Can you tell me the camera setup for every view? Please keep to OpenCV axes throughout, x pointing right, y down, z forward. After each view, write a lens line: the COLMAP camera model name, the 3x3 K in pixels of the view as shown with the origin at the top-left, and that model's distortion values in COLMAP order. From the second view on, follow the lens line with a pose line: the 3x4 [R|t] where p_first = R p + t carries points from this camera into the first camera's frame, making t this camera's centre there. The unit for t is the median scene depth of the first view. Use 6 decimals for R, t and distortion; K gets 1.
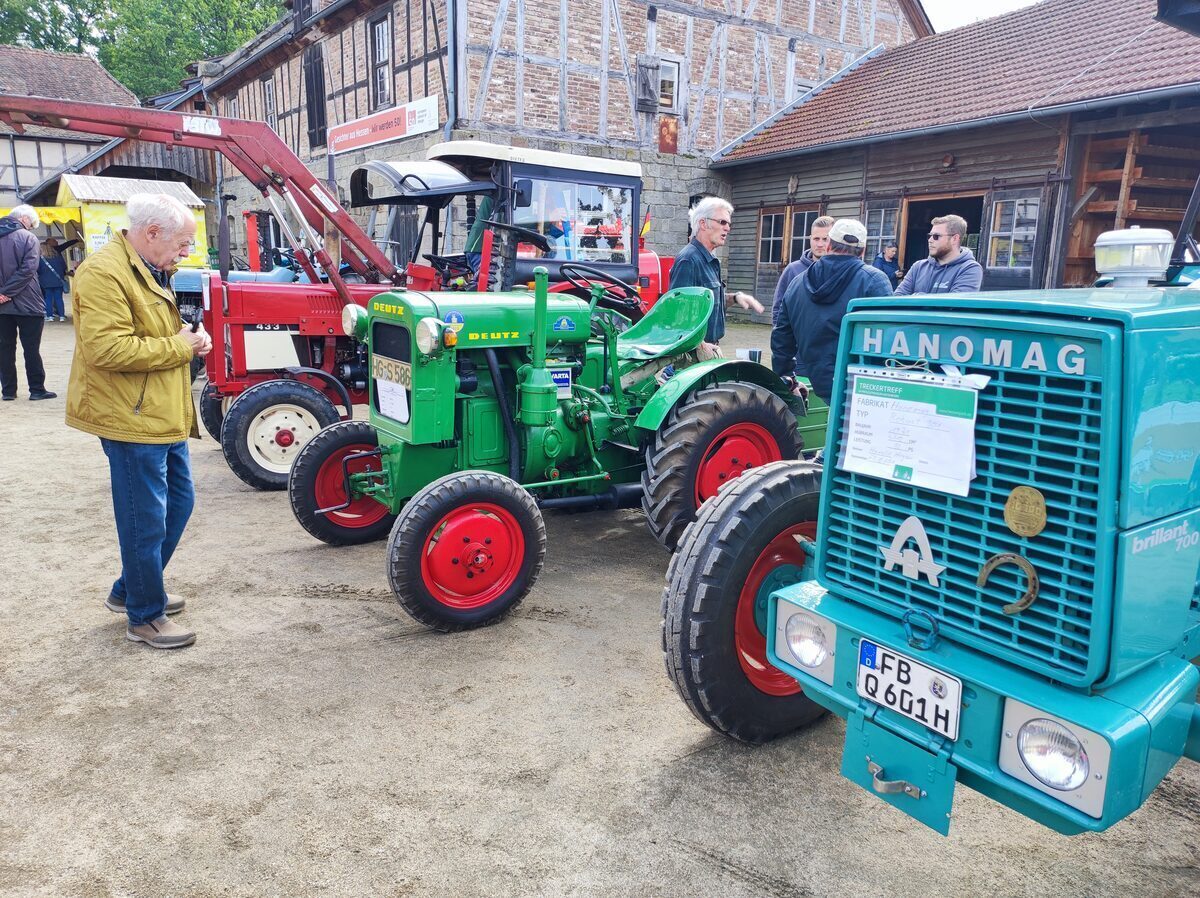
lens RADIAL K [[855.6, 0, 600.0], [0, 855.6, 449.0], [0, 0, 1]] dist [0.044149, -0.029942]
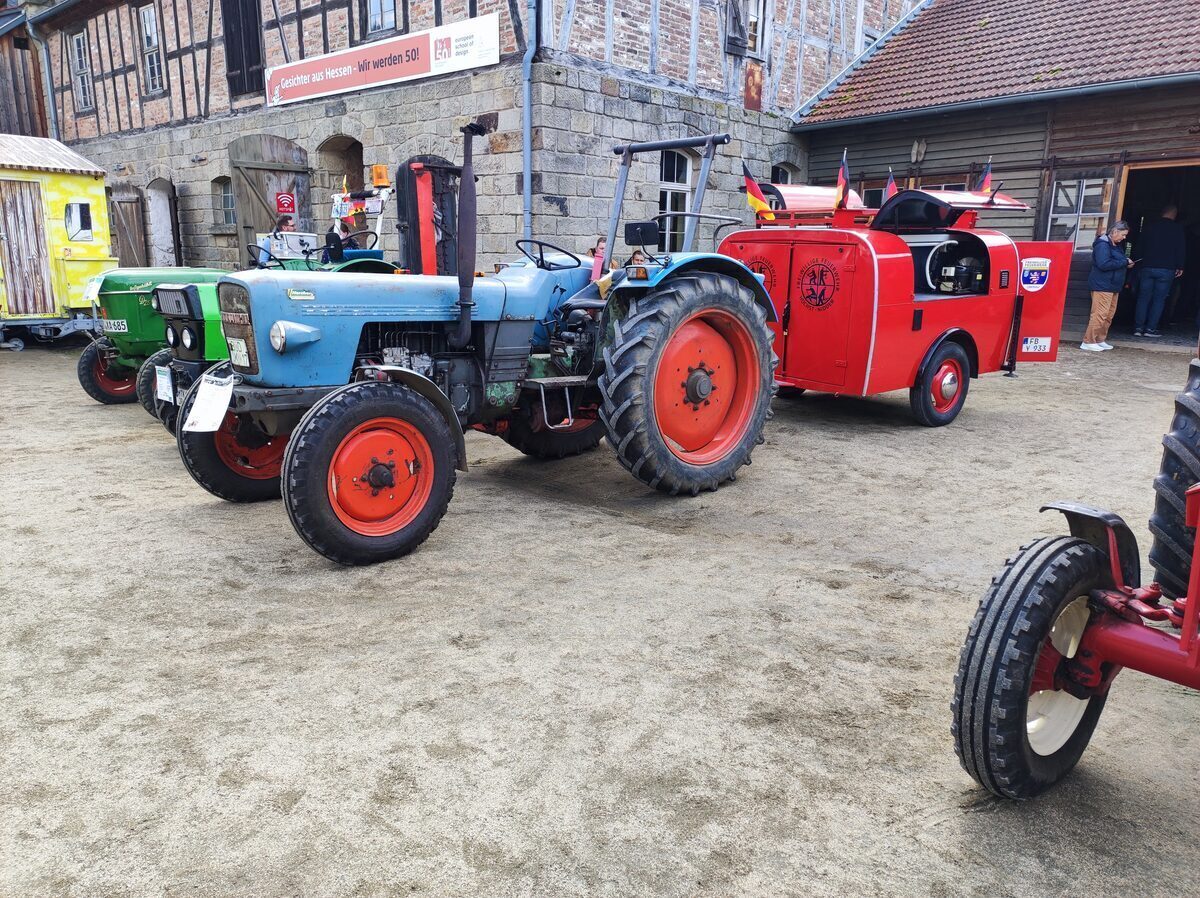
lens RADIAL K [[855.6, 0, 600.0], [0, 855.6, 449.0], [0, 0, 1]] dist [0.044149, -0.029942]
pose [[0.976488, -0.056965, 0.207910, -0.244434], [0.053595, 0.998324, 0.021812, -0.059872], [-0.208804, -0.010156, 0.977905, 0.258985]]
